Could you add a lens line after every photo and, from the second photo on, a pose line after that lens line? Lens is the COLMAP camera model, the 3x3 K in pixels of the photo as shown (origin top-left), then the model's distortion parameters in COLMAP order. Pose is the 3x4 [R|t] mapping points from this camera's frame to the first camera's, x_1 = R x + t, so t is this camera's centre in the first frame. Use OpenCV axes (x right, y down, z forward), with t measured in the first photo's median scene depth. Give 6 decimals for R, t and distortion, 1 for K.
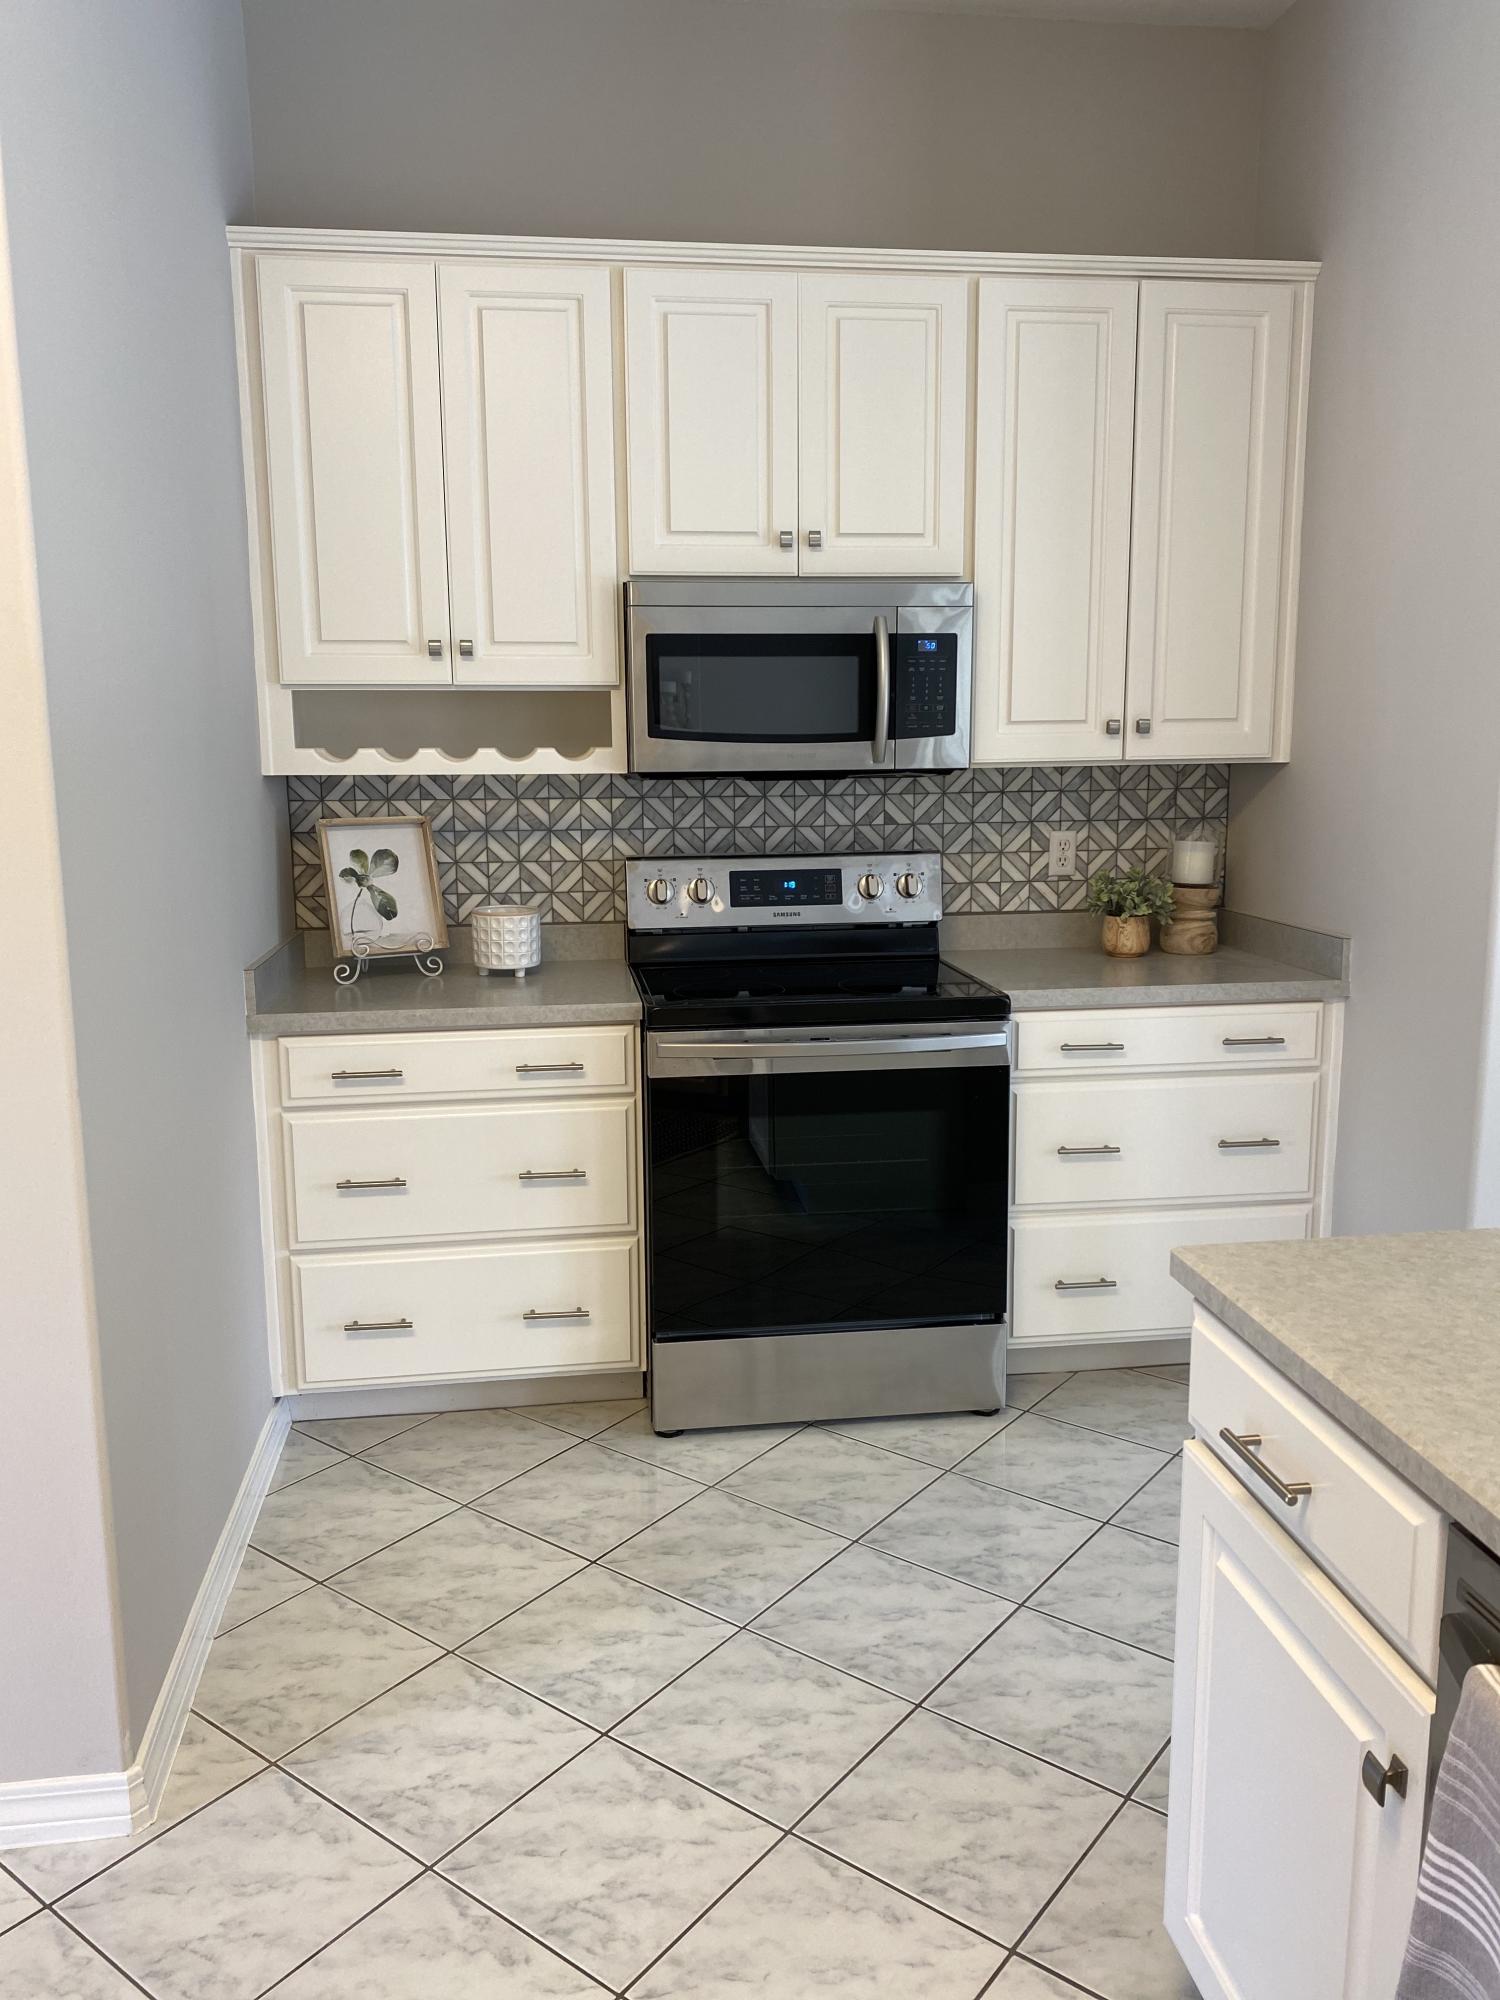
lens RADIAL K [[1508.4, 0, 740.0], [0, 1508.4, 988.4], [0, 0, 1]] dist [0.180893, -0.470058]
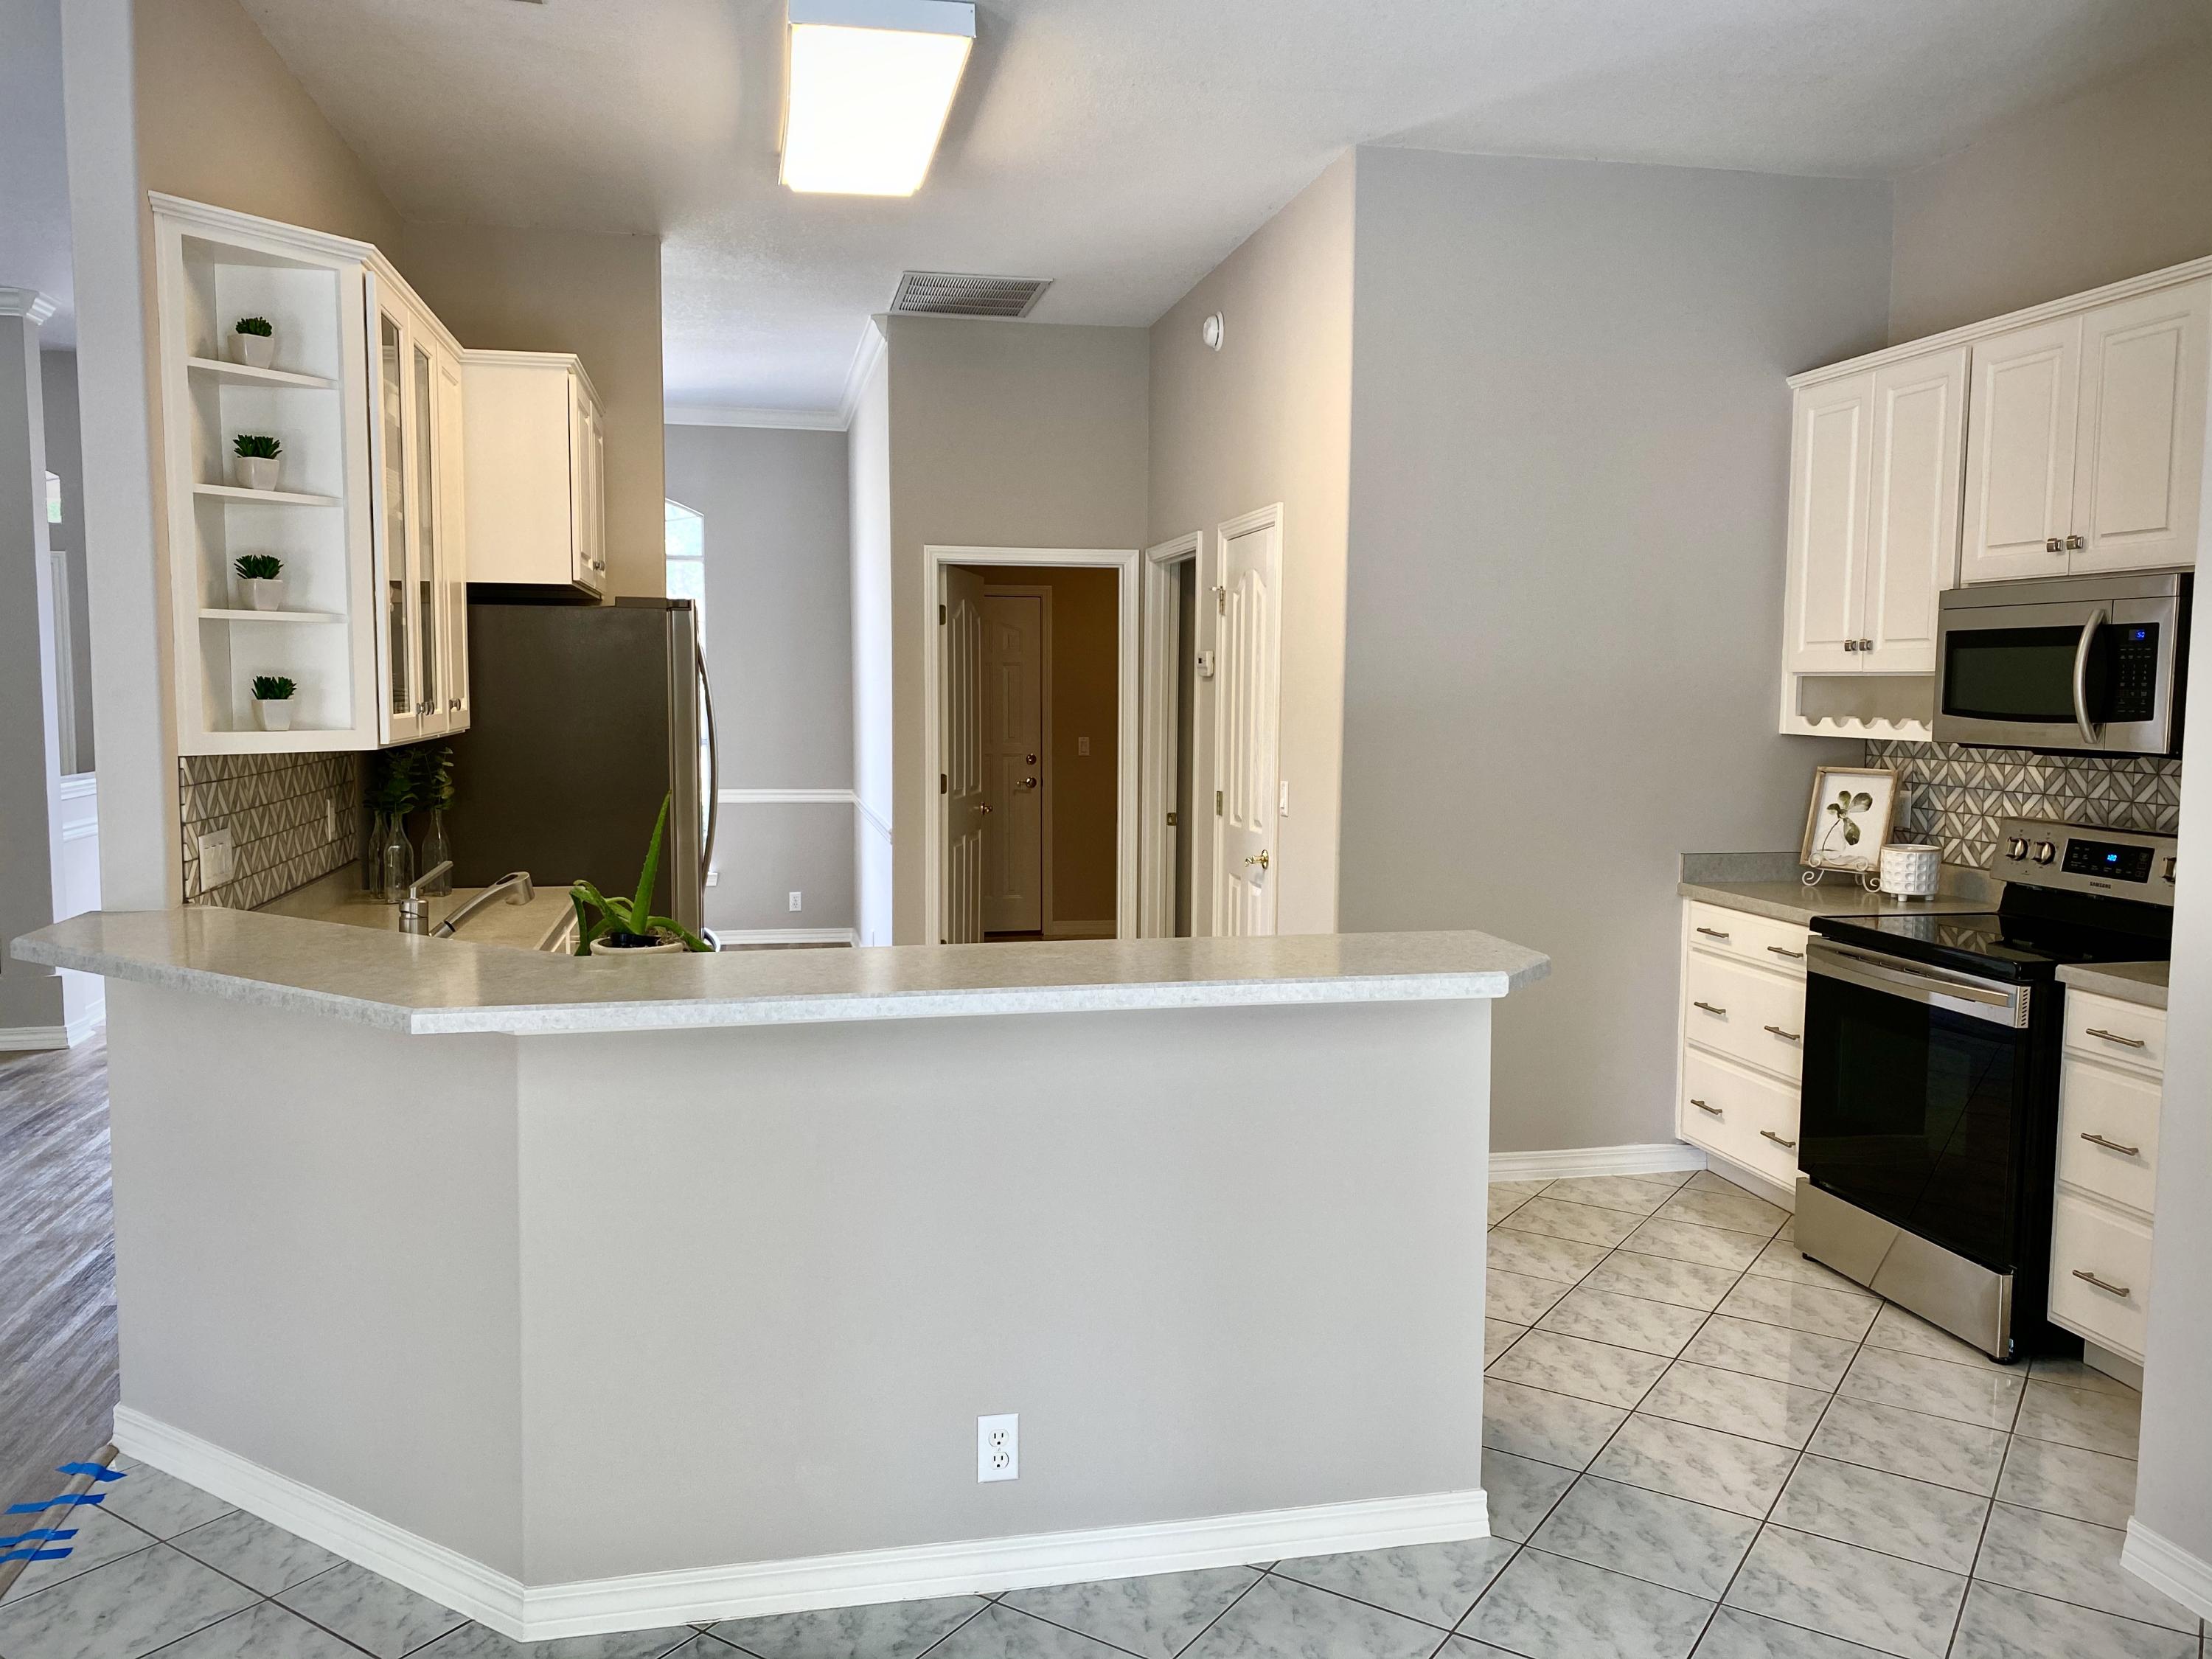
lens RADIAL K [[1686.1, 0, 1106.6], [0, 1686.1, 833.4], [0, 0, 1]] dist [0.019652, -0.004028]
pose [[0.072501, 0.098274, -0.992515, 1.143253], [-0.171790, 0.981491, 0.084633, -0.065710], [0.982462, 0.164368, 0.088042, 0.219610]]
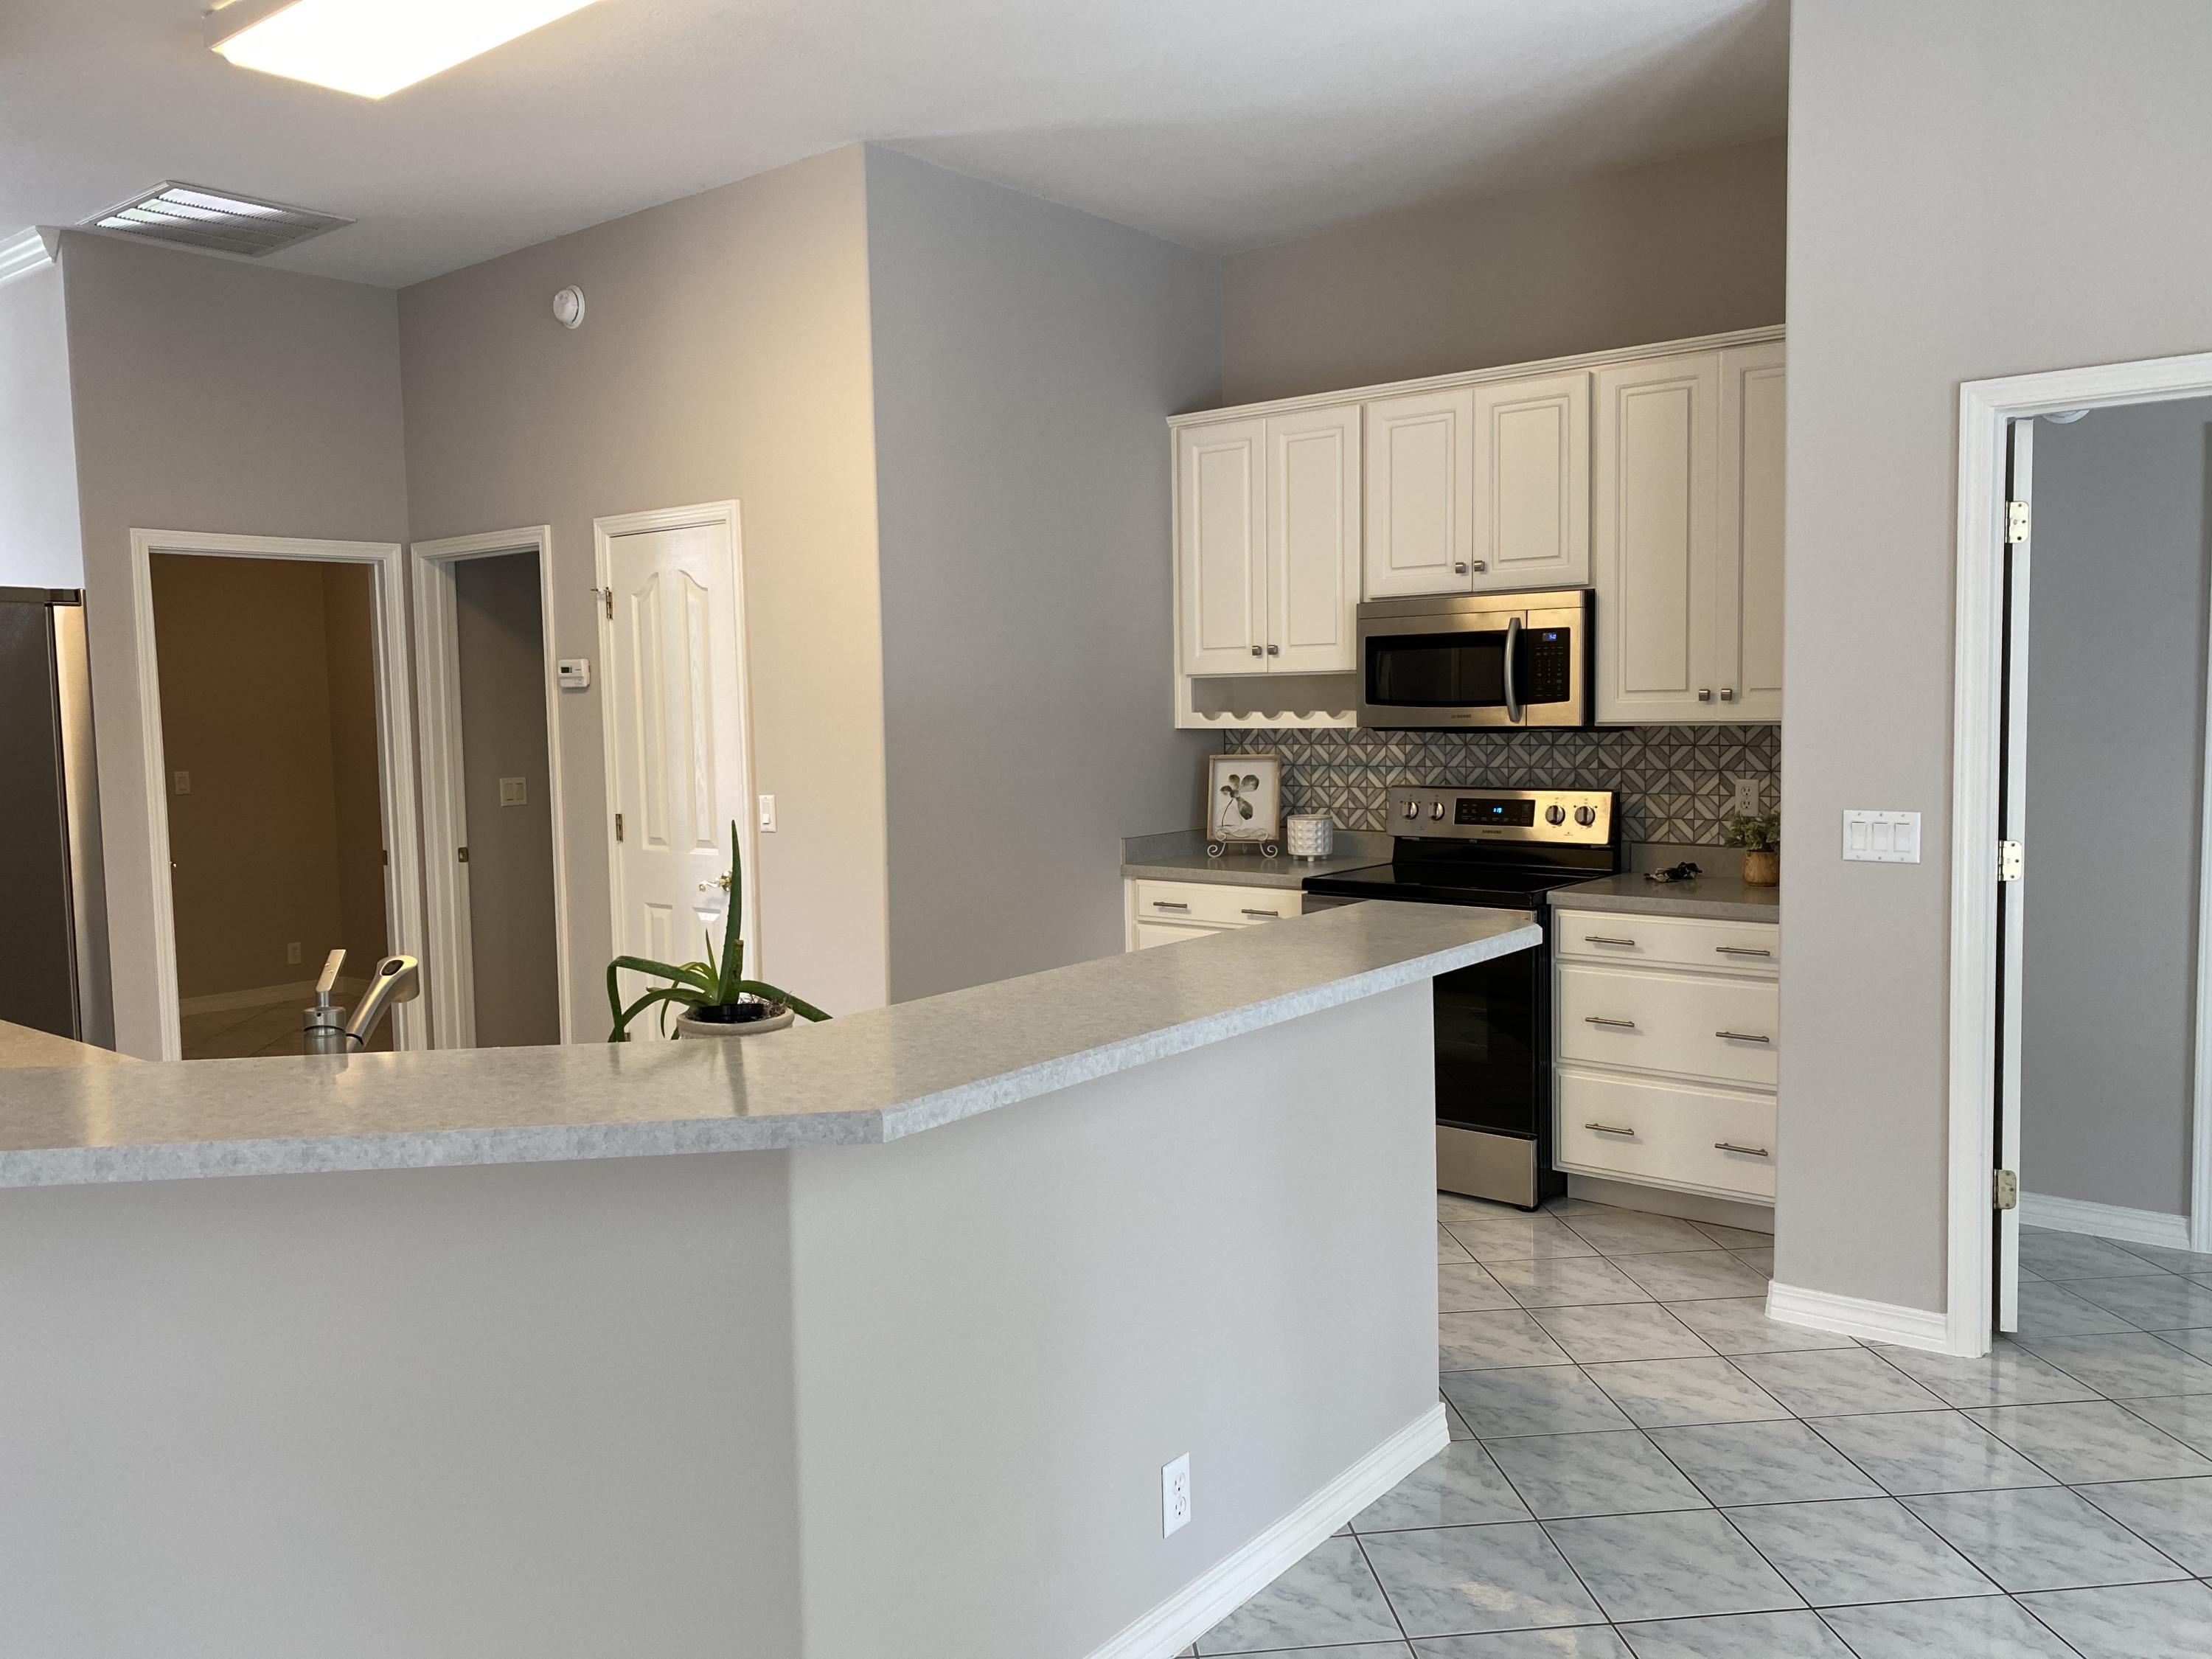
lens RADIAL K [[1668.2, 0, 1113.7], [0, 1668.2, 815.7], [0, 0, 1]] dist [0.180893, -0.470058]
pose [[0.691342, 0.047631, -0.720956, 0.881175], [-0.107790, 0.993458, -0.037729, 0.029699], [0.714442, 0.103795, 0.691953, -0.279679]]
